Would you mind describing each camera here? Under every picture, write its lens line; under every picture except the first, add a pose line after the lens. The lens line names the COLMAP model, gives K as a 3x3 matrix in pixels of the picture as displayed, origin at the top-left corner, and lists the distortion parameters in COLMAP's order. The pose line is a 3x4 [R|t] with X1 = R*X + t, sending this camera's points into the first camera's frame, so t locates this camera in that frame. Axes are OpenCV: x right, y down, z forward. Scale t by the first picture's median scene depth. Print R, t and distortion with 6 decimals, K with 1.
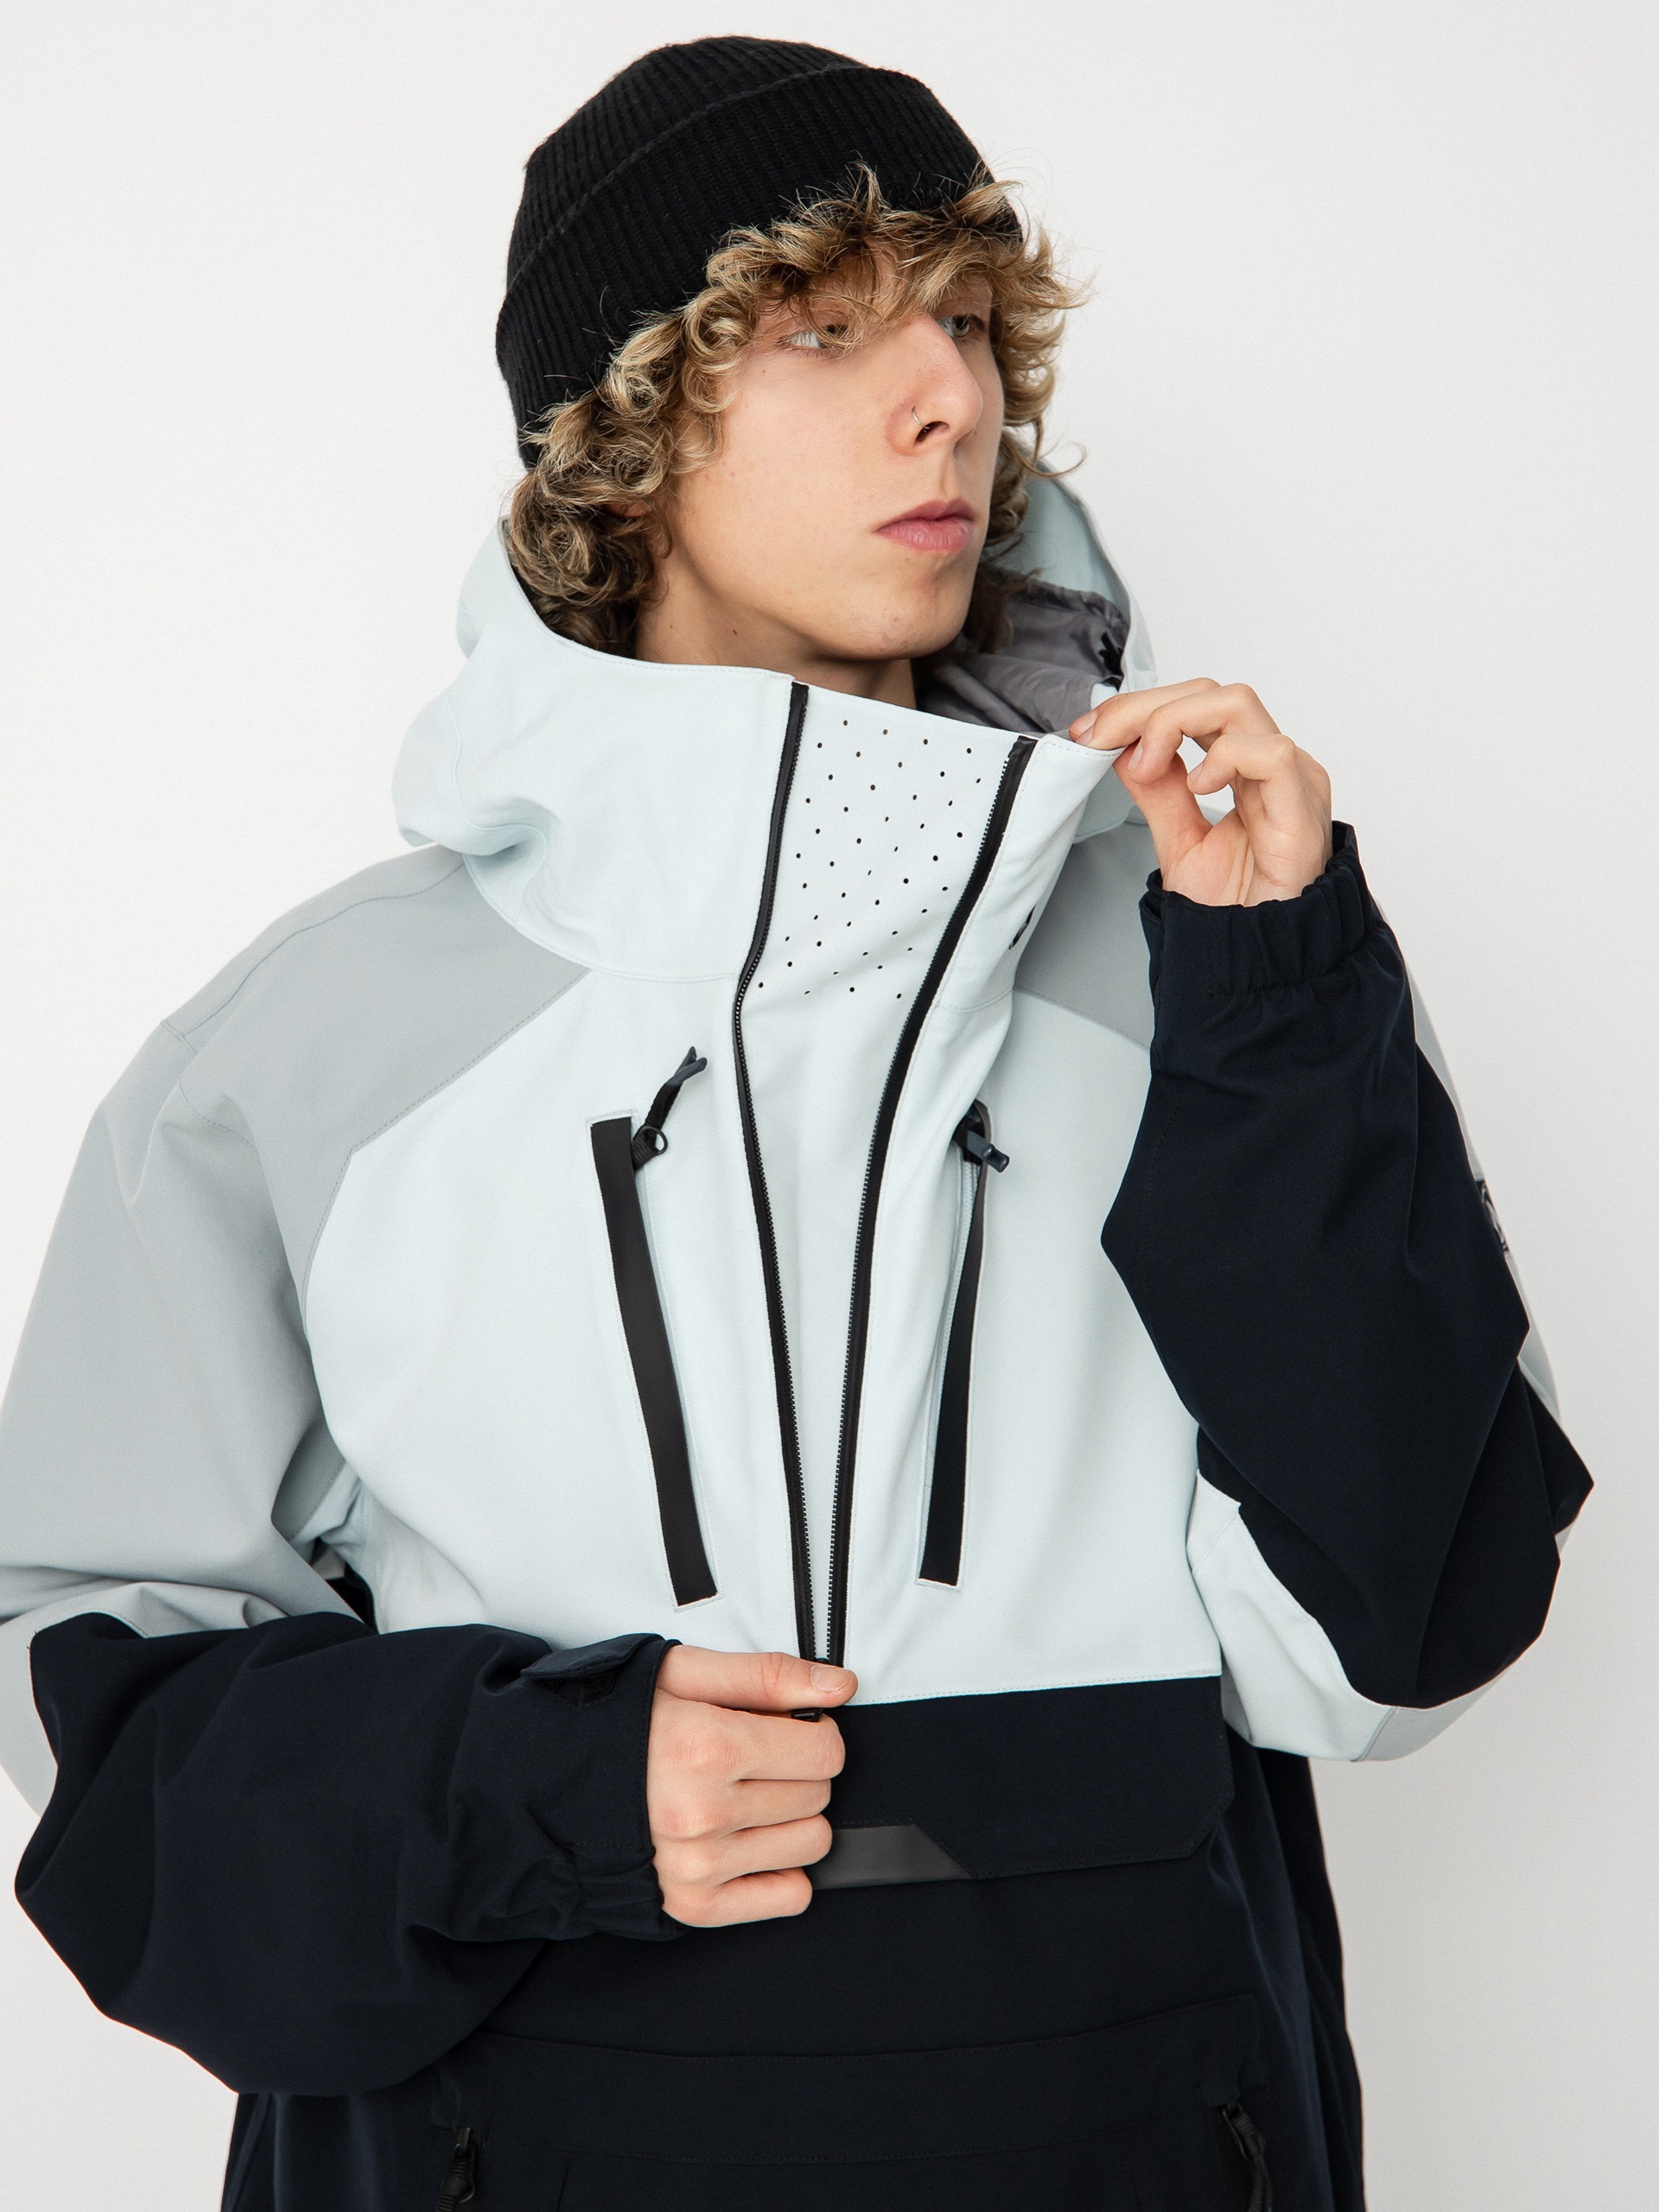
lens RADIAL K [[4227.0, 0, 829.5], [0, 4227.0, 1106.0], [0, 0, 1]] dist [0.032904, 0.069143]
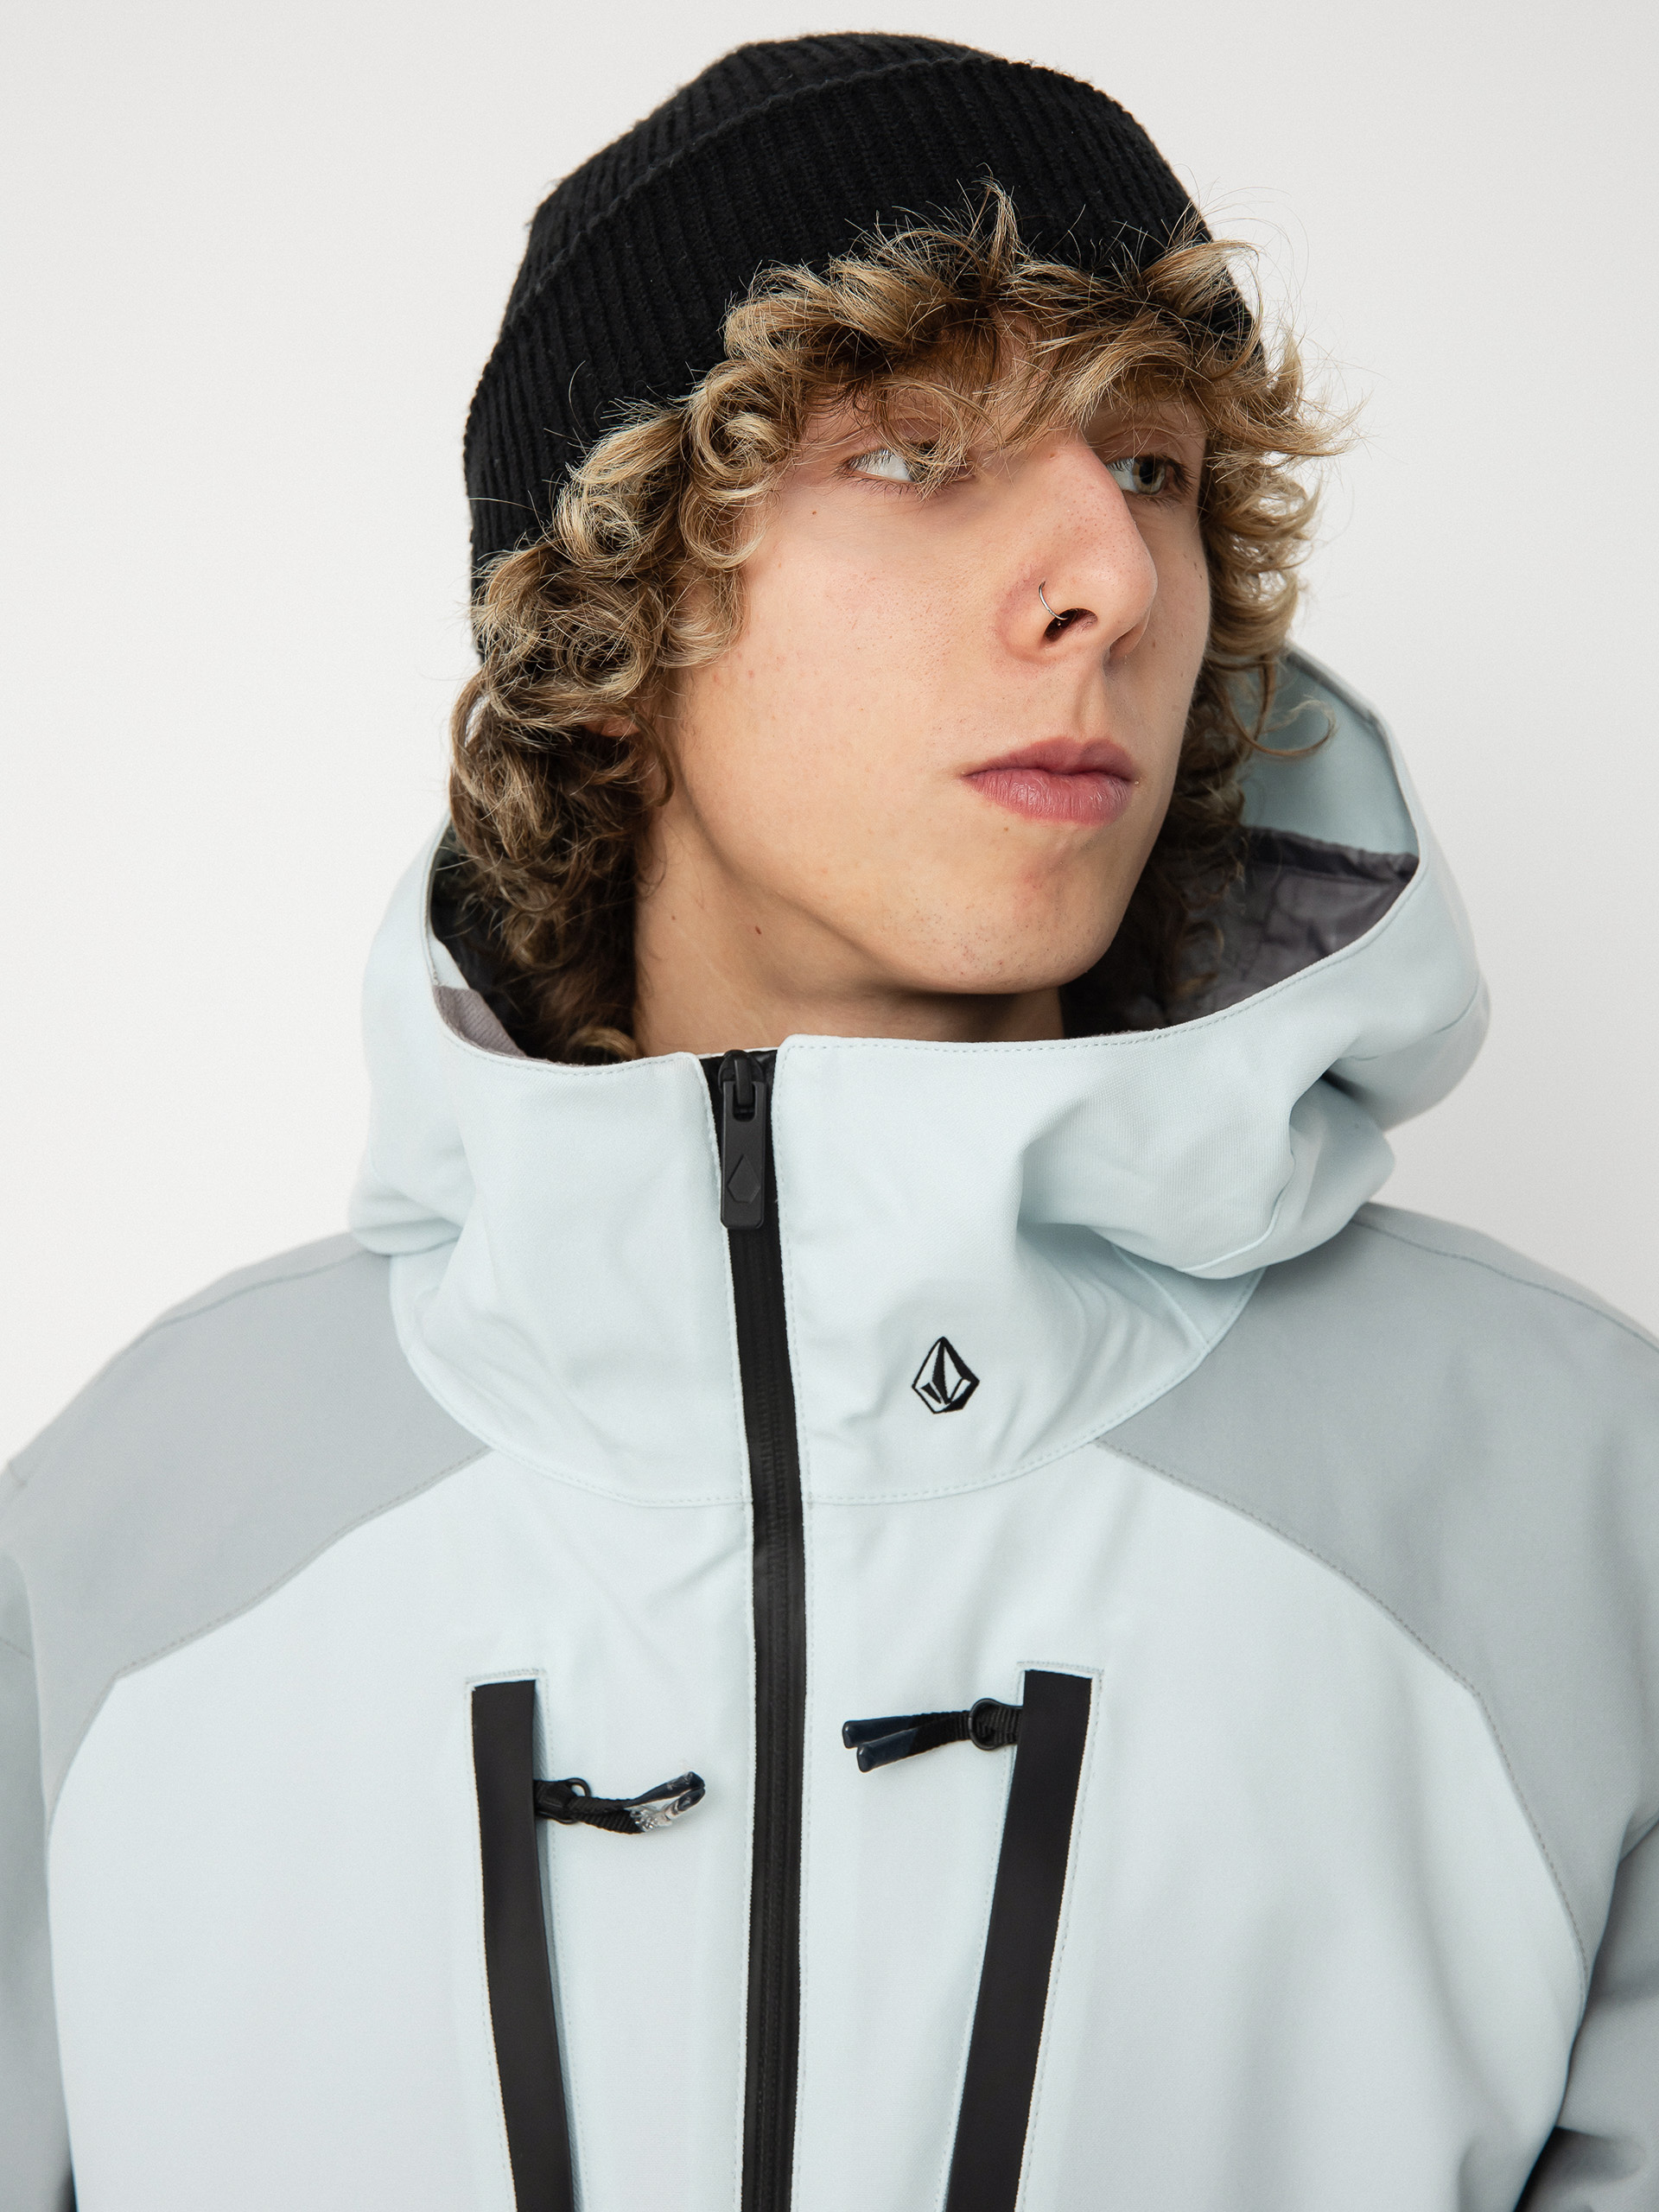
lens RADIAL K [[3743.3, 0, 829.5], [0, 3743.3, 1106.0], [0, 0, 1]] dist [-0.313762, 2.654589]
pose [[0.988033, 0.099321, -0.118009, 0.059905], [-0.111900, 0.988132, -0.105235, -0.031047], [0.106157, 0.117181, 0.987421, 0.475000]]
